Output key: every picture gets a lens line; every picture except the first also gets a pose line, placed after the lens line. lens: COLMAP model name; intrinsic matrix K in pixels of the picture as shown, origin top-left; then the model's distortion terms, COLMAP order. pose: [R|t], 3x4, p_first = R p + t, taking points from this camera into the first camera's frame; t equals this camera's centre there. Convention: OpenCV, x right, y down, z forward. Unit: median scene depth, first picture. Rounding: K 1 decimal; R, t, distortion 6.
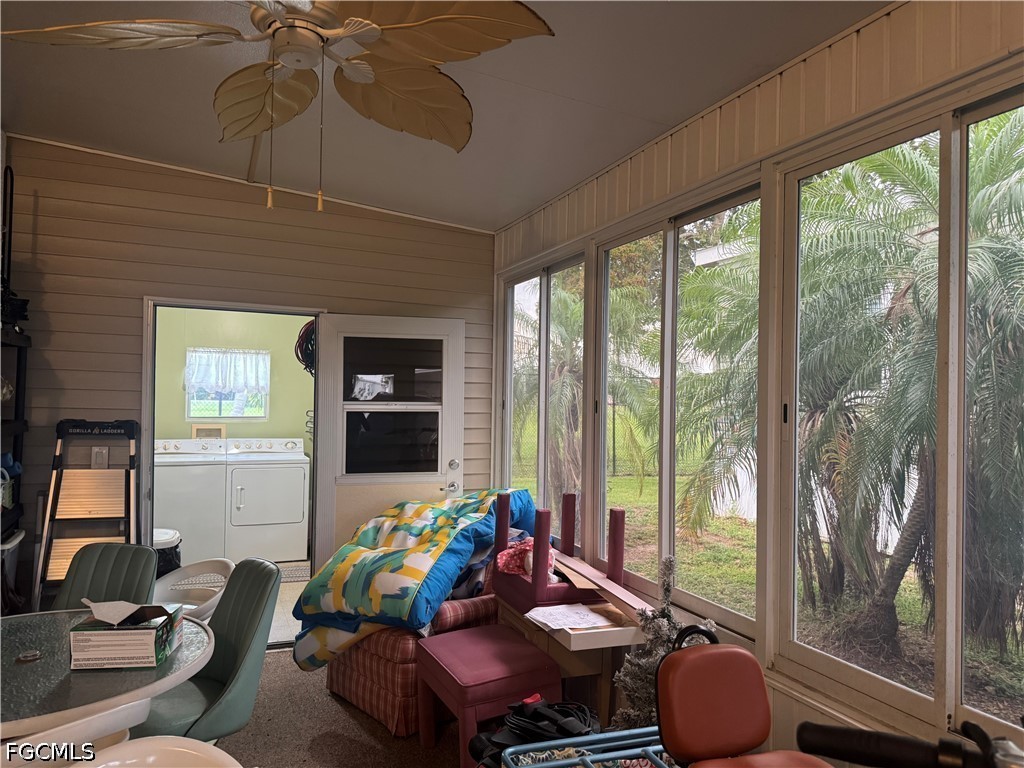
lens RADIAL K [[731.9, 0, 514.5], [0, 731.9, 385.1], [0, 0, 1]] dist [0.075534, -0.103931]
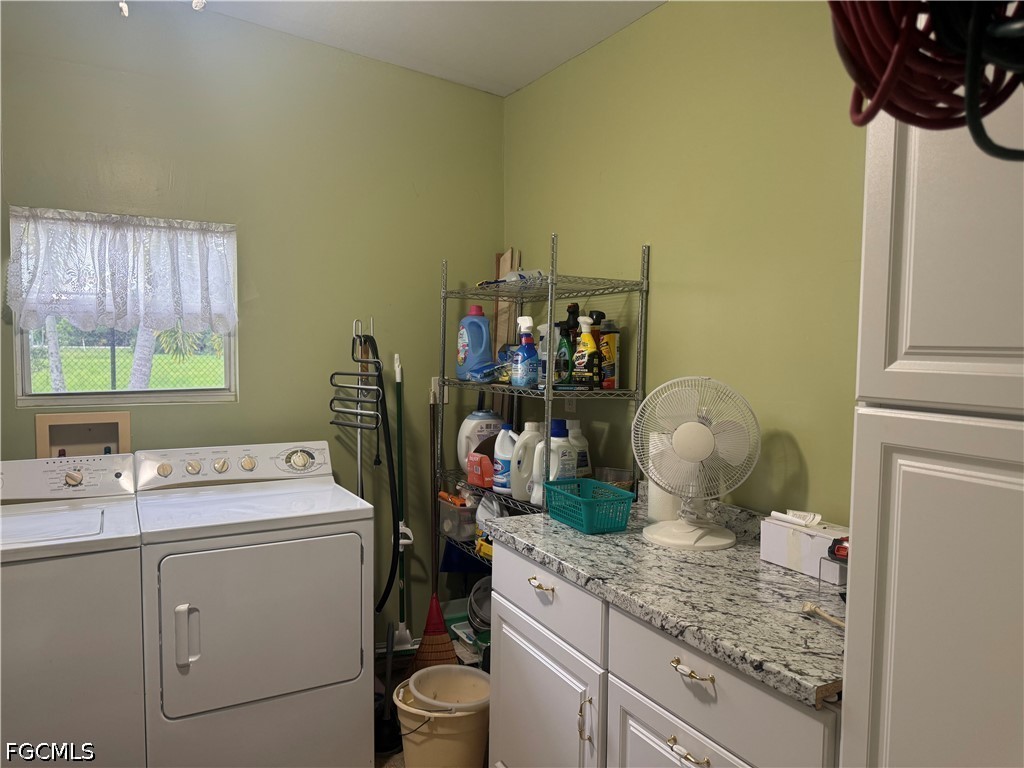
lens RADIAL K [[731.9, 0, 508.9], [0, 731.9, 387.0], [0, 0, 1]] dist [0.075534, -0.103931]
pose [[0.993807, -0.015567, 0.110020, -0.234616], [0.006710, 0.996739, 0.080419, 0.010388], [-0.110913, -0.079183, 0.990671, 0.590771]]
